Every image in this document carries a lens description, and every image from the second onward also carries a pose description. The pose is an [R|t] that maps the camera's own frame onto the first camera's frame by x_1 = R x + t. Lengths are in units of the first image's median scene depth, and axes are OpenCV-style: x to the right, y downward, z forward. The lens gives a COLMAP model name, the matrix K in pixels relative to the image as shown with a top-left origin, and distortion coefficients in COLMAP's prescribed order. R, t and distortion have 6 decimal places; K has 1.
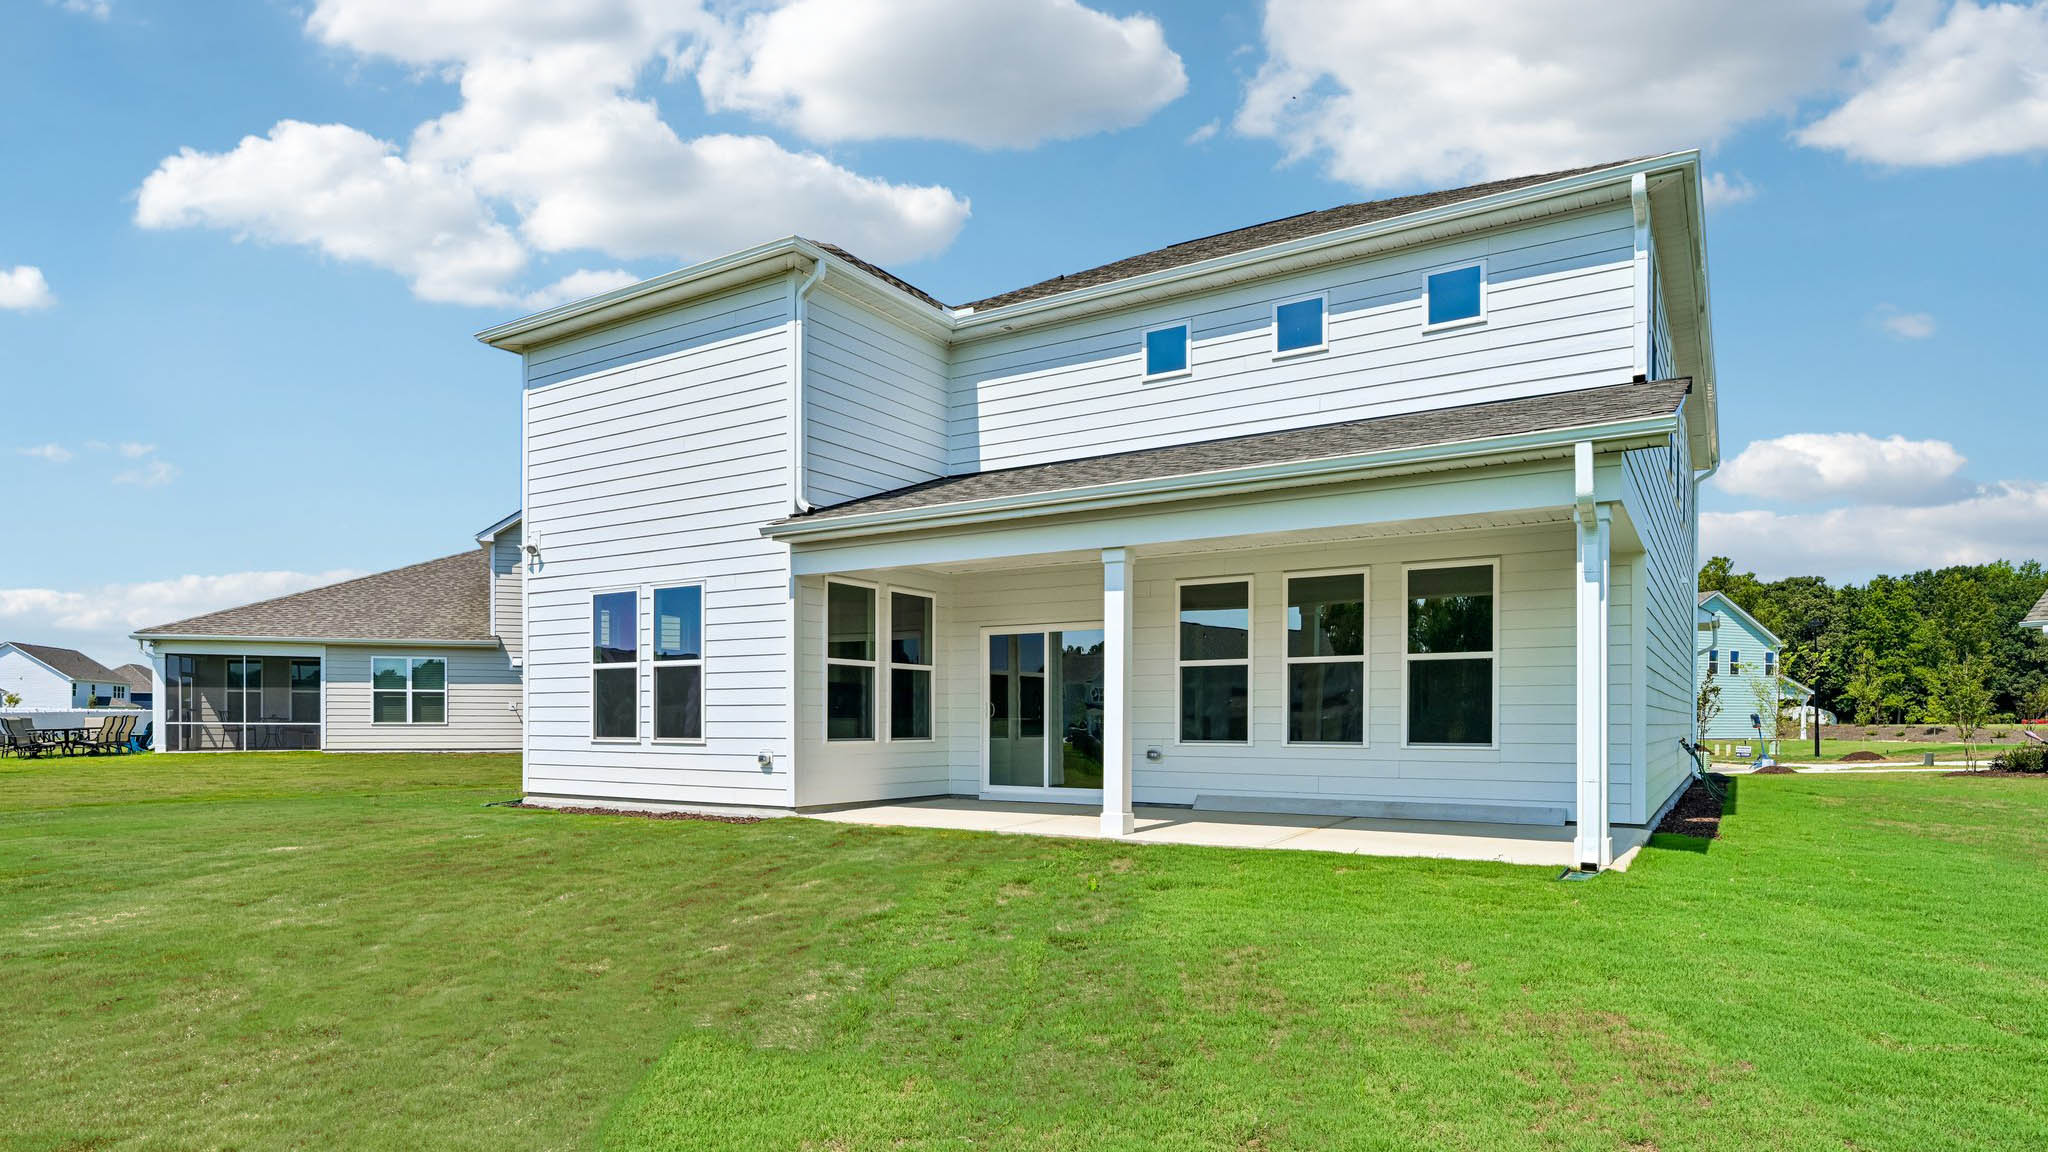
lens RADIAL K [[1117.4, 0, 1024.0], [0, 1117.4, 570.8], [0, 0, 1]] dist [0.001839, 0.000325]
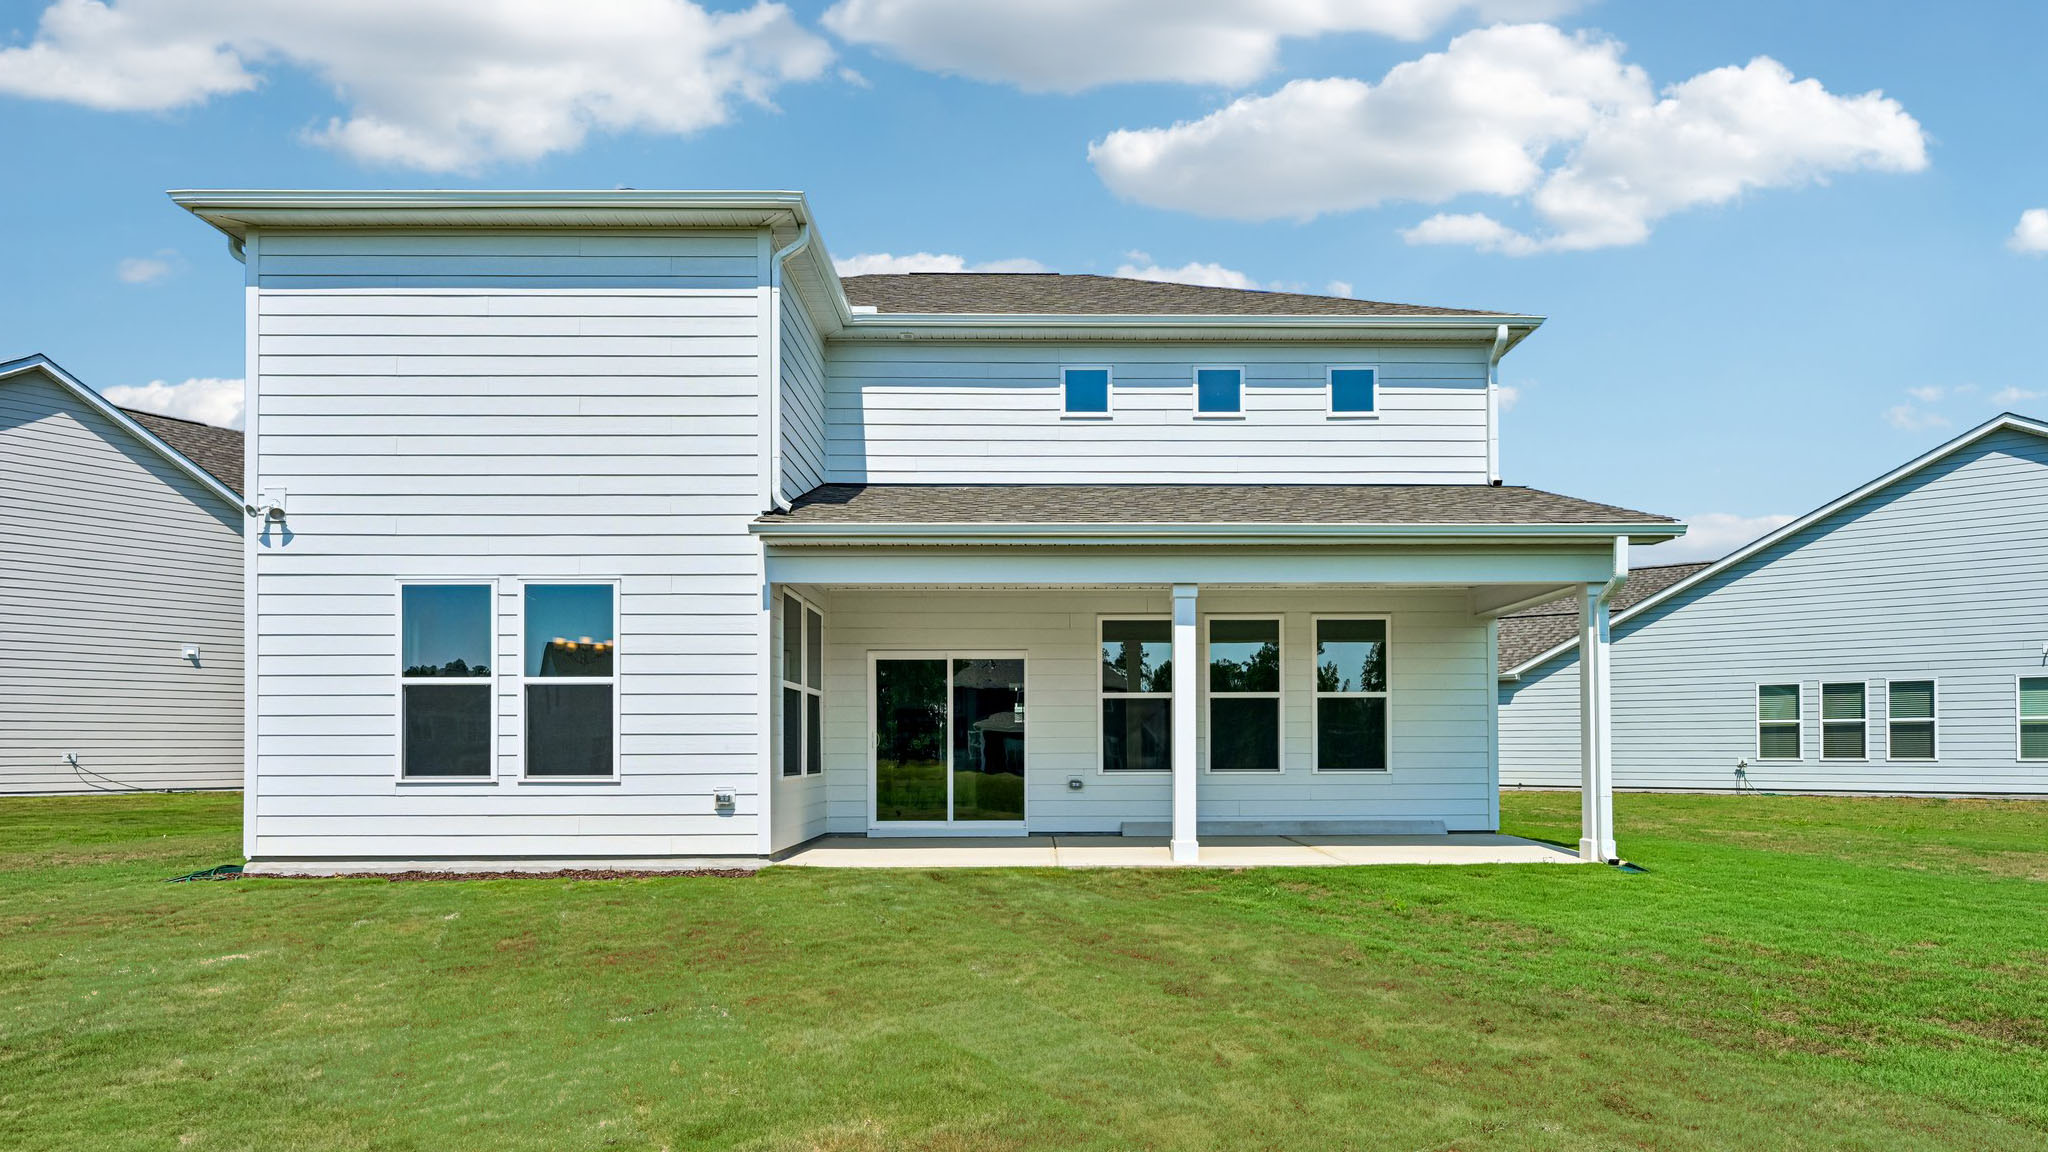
lens RADIAL K [[1109.1, 0, 1027.6], [0, 1109.1, 582.5], [0, 0, 1]] dist [-0.000022, -0.000169]
pose [[0.844120, 0.076091, 0.530728, -0.453567], [-0.067957, 0.997079, -0.034867, 0.018809], [-0.531831, -0.006635, 0.846825, 0.162869]]
